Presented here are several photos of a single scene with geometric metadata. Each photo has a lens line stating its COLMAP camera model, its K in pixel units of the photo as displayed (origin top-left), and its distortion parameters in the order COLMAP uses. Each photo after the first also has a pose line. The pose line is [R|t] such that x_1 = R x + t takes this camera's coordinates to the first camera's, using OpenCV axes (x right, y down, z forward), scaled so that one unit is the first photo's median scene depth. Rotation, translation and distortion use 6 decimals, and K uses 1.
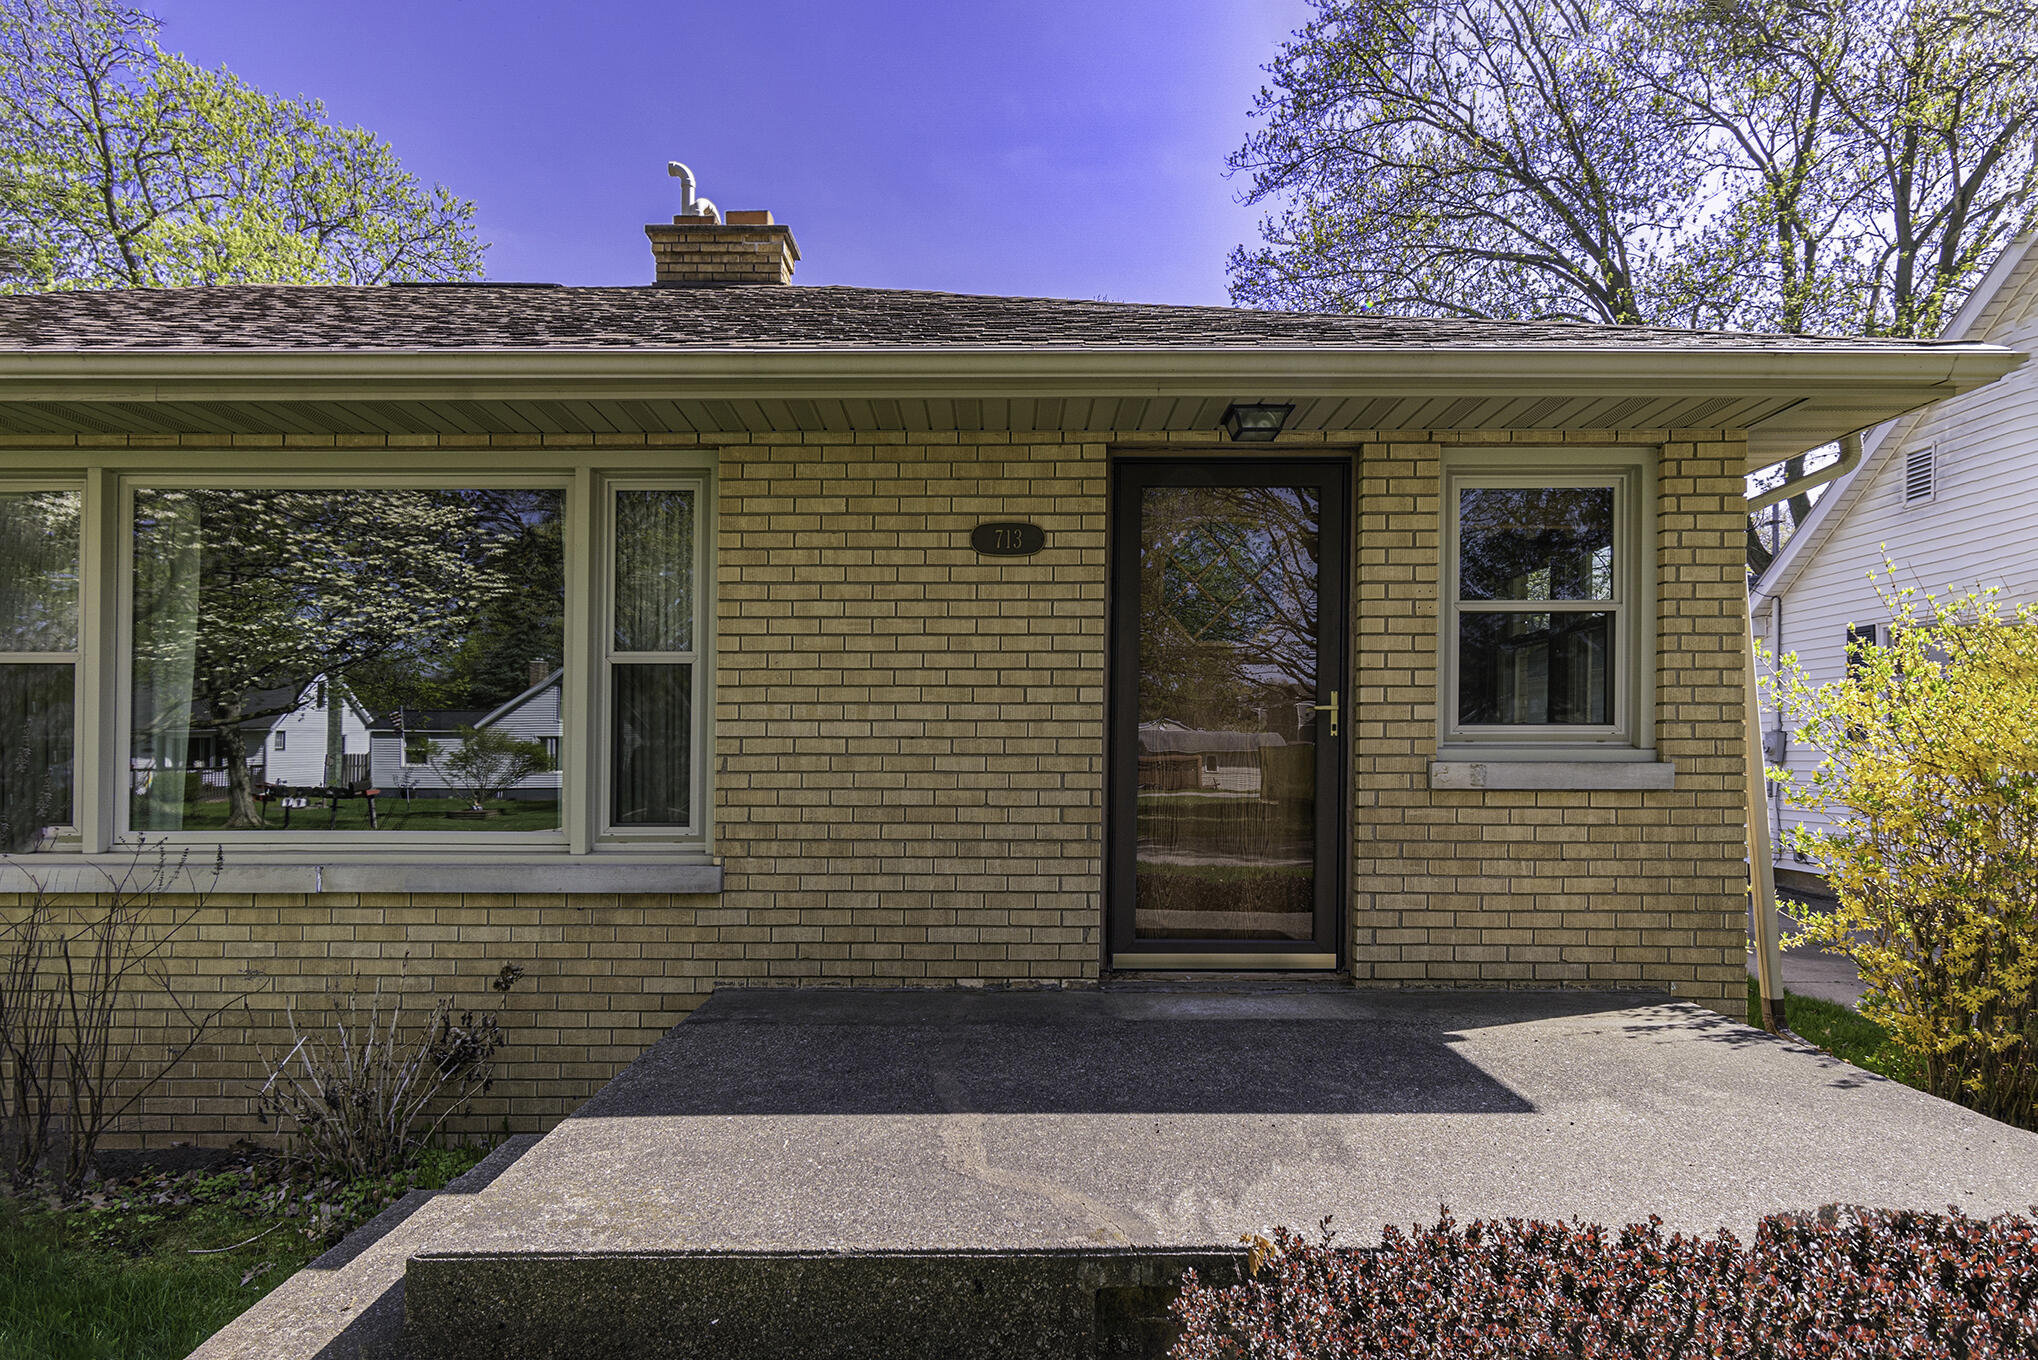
lens RADIAL K [[1295.6, 0, 1018.2], [0, 1295.6, 721.8], [0, 0, 1]] dist [0.008989, 0.001840]
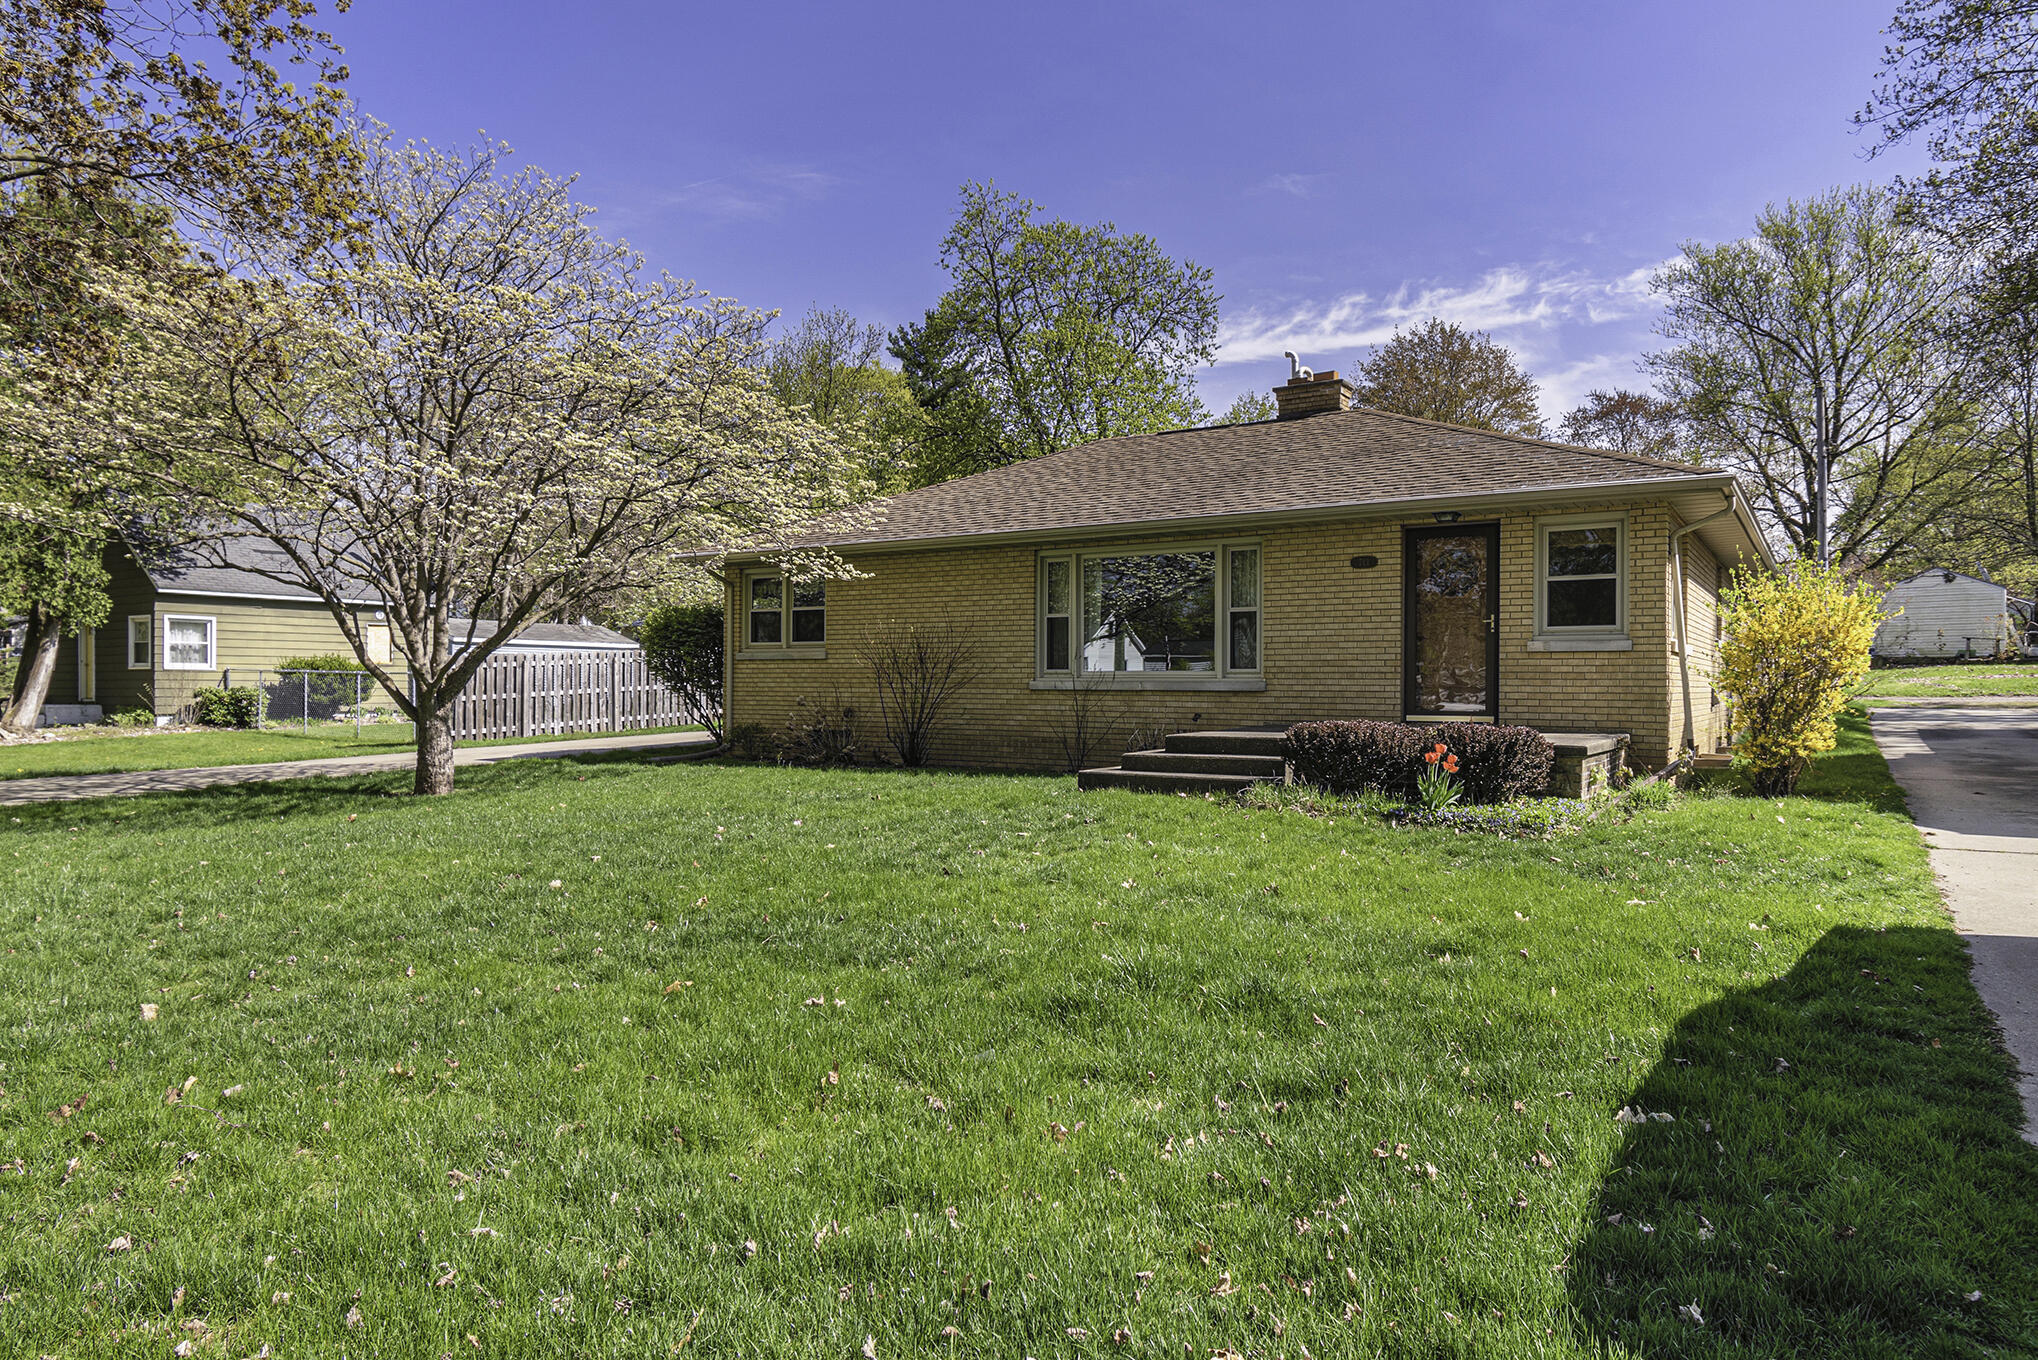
lens RADIAL K [[1295.6, 0, 1018.2], [0, 1295.6, 721.8], [0, 0, 1]] dist [0.008989, 0.001840]
pose [[0.849621, 0.016576, -0.527133, 0.812314], [0.011235, 0.998710, 0.049513, 0.051579], [0.527274, -0.047990, 0.848339, -1.709531]]
